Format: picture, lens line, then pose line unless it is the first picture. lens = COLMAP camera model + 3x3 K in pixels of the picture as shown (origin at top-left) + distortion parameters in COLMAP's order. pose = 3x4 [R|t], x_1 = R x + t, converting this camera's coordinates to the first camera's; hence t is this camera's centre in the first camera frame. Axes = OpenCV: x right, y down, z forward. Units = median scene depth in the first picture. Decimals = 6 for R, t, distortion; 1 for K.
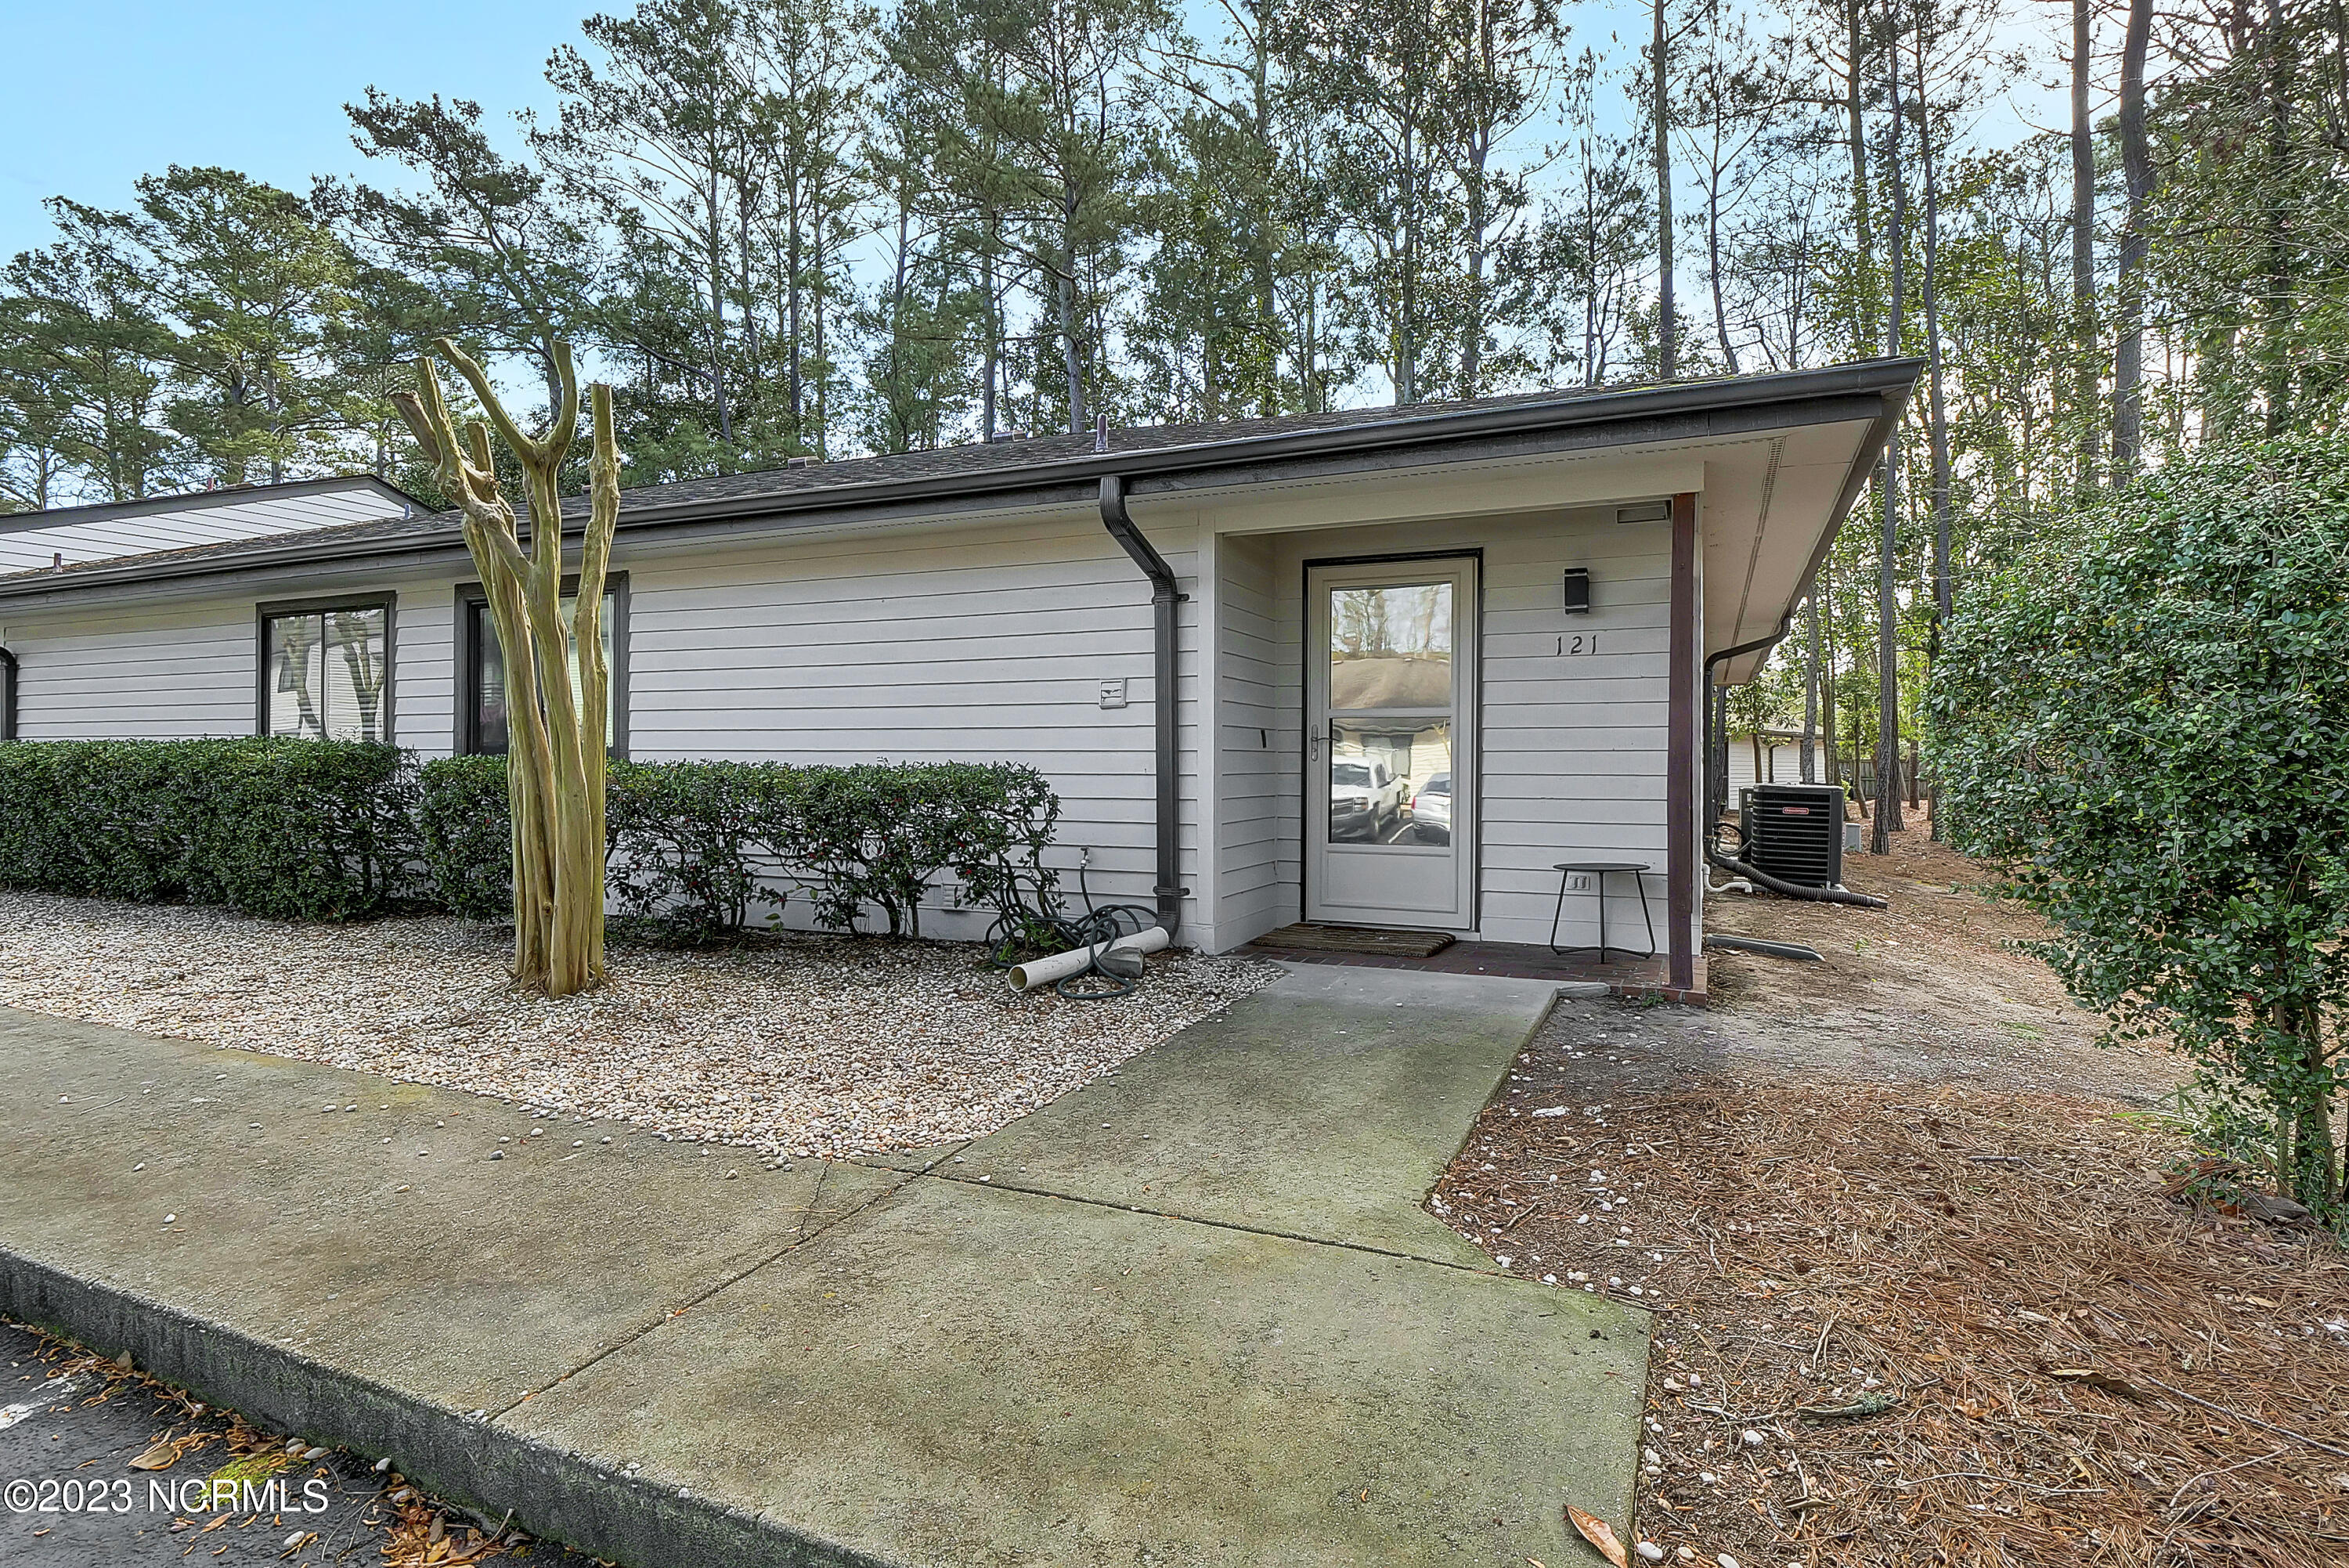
lens RADIAL K [[1169.5, 0, 1167.6], [0, 1169.5, 789.8], [0, 0, 1]] dist [-0.010053, -0.004272]
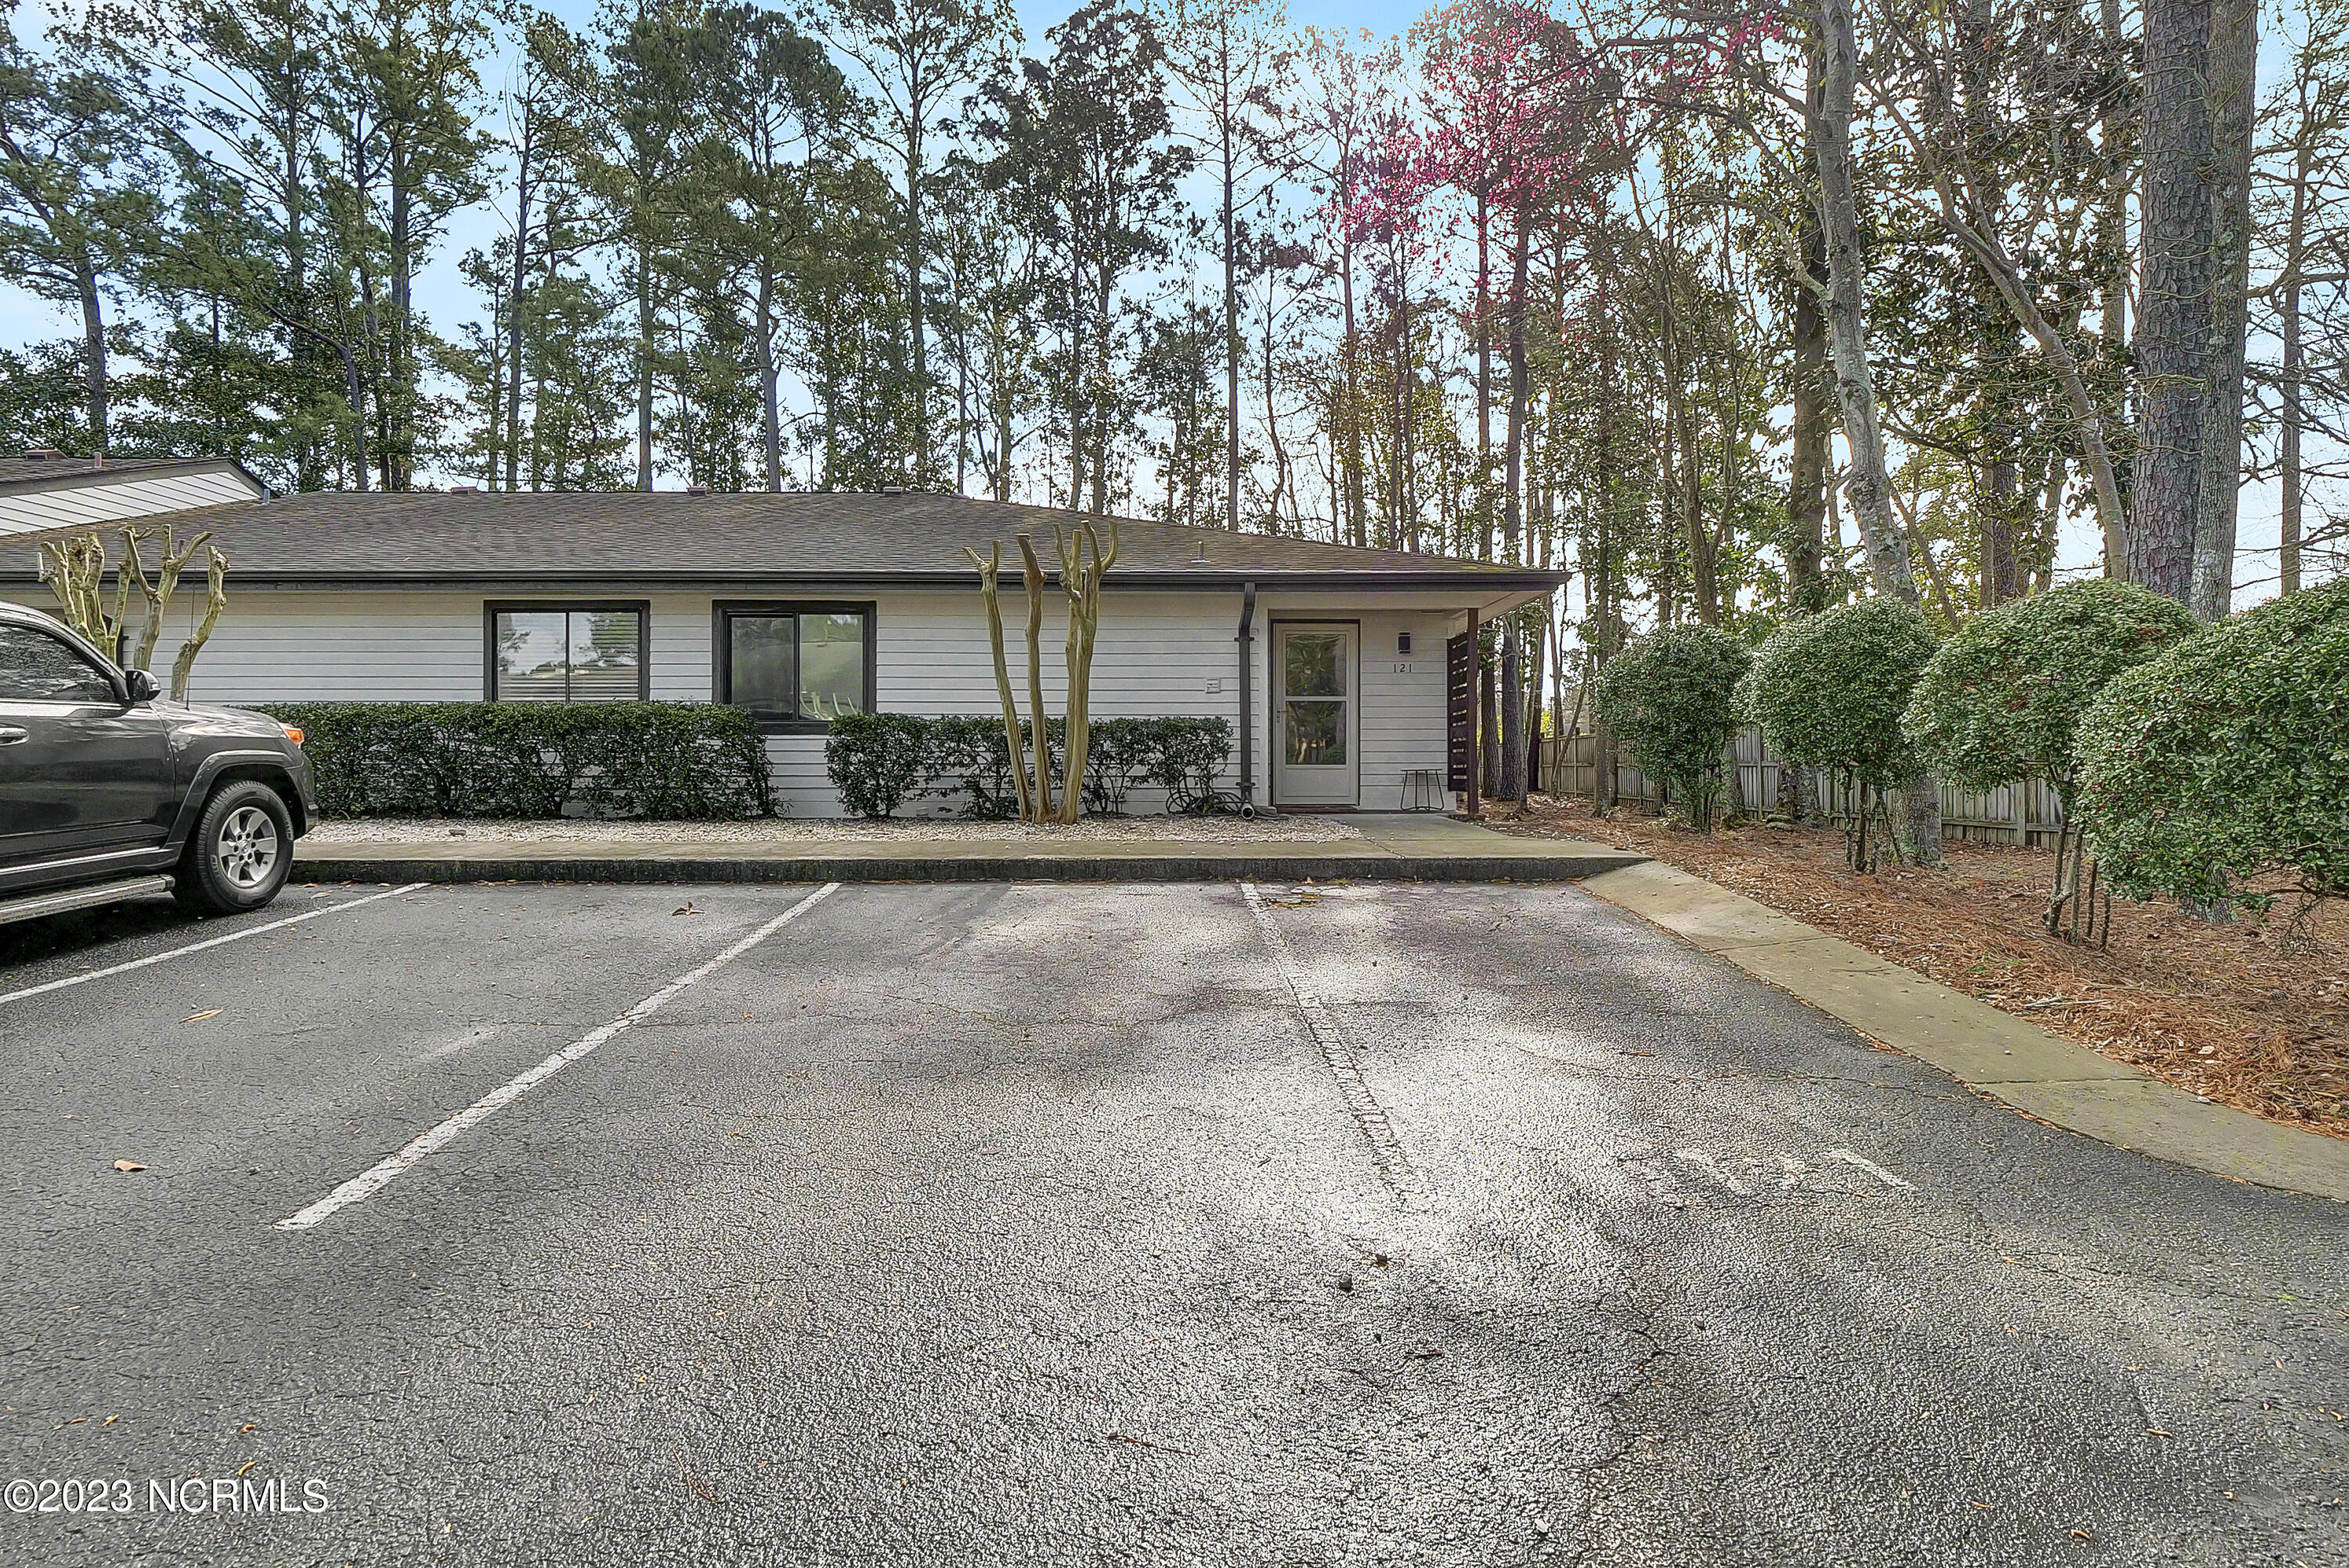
lens RADIAL K [[1133.5, 0, 1166.4], [0, 1133.5, 770.7], [0, 0, 1]] dist [-0.002462, -0.000108]
pose [[0.907275, -0.007896, 0.420463, -0.629661], [0.013288, 0.999863, -0.009894, 0.053851], [-0.420327, 0.014564, 0.907256, -0.477656]]
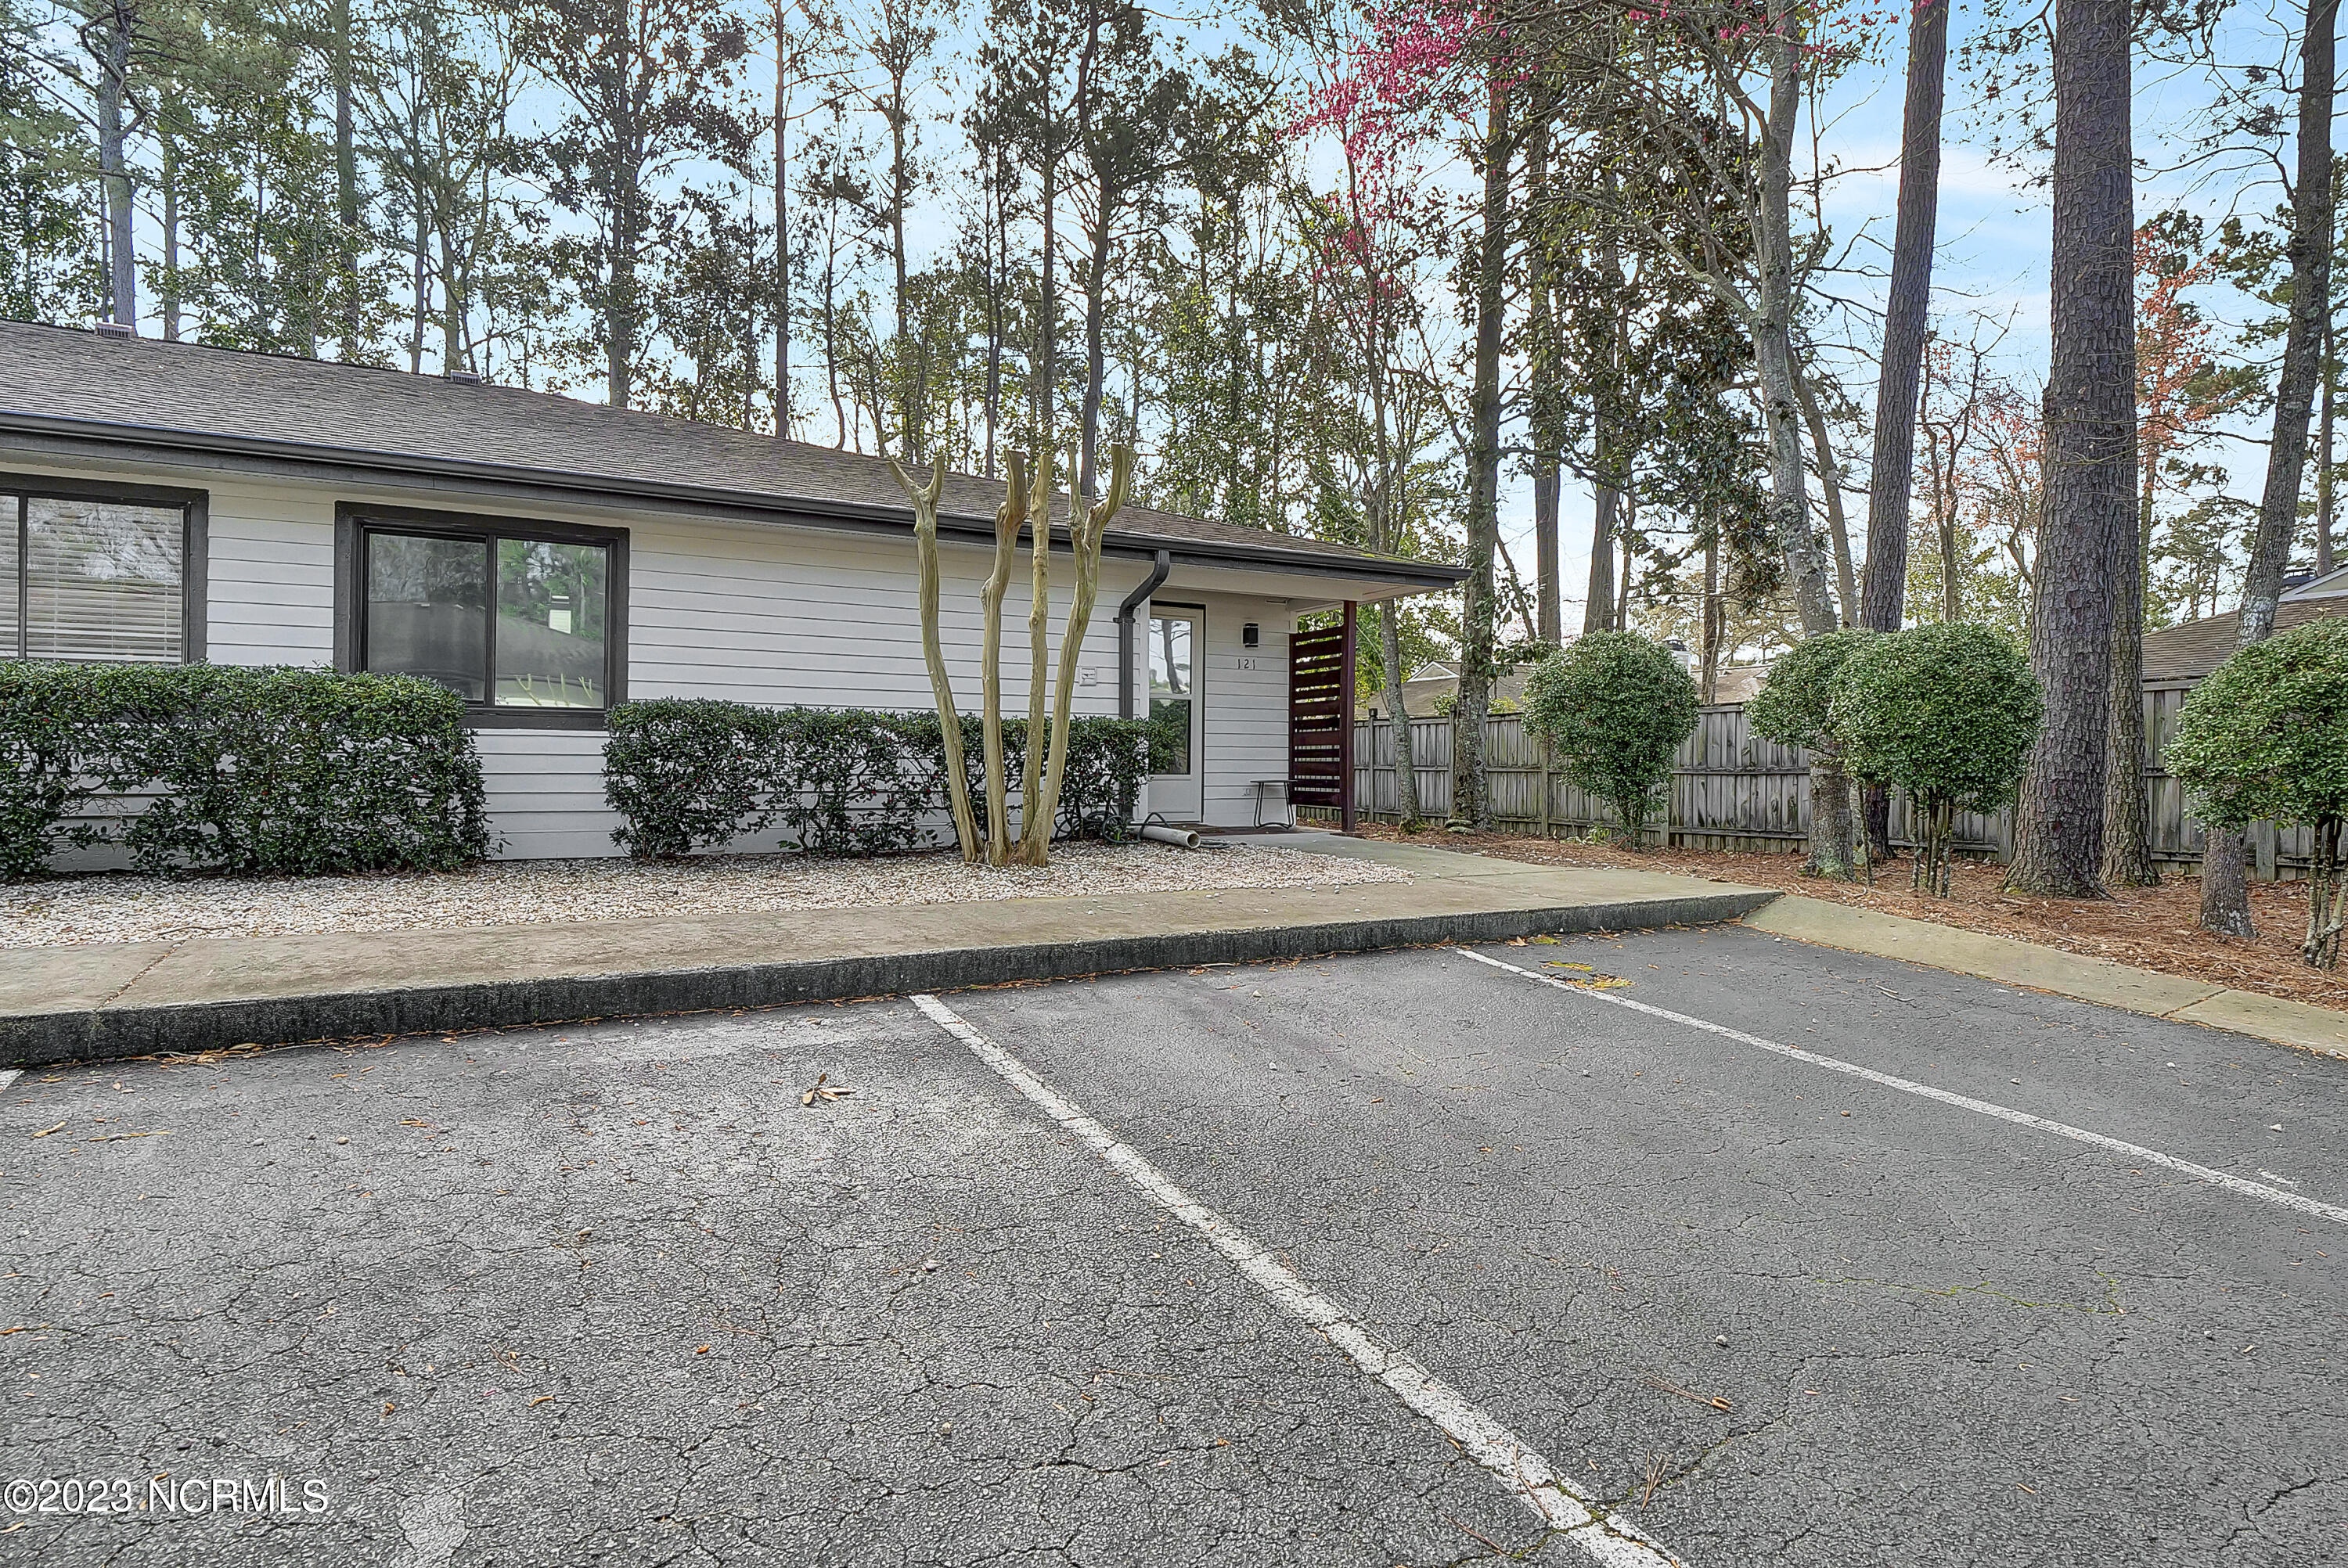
lens RADIAL K [[1175.9, 0, 1173.2], [0, 1175.9, 770.9], [0, 0, 1]] dist [-0.002557, -0.005180]
pose [[0.628796, -0.006423, 0.777543, -0.812467], [0.007555, 0.999969, 0.002151, 0.028677], [-0.777533, 0.004522, 0.628826, -0.059687]]
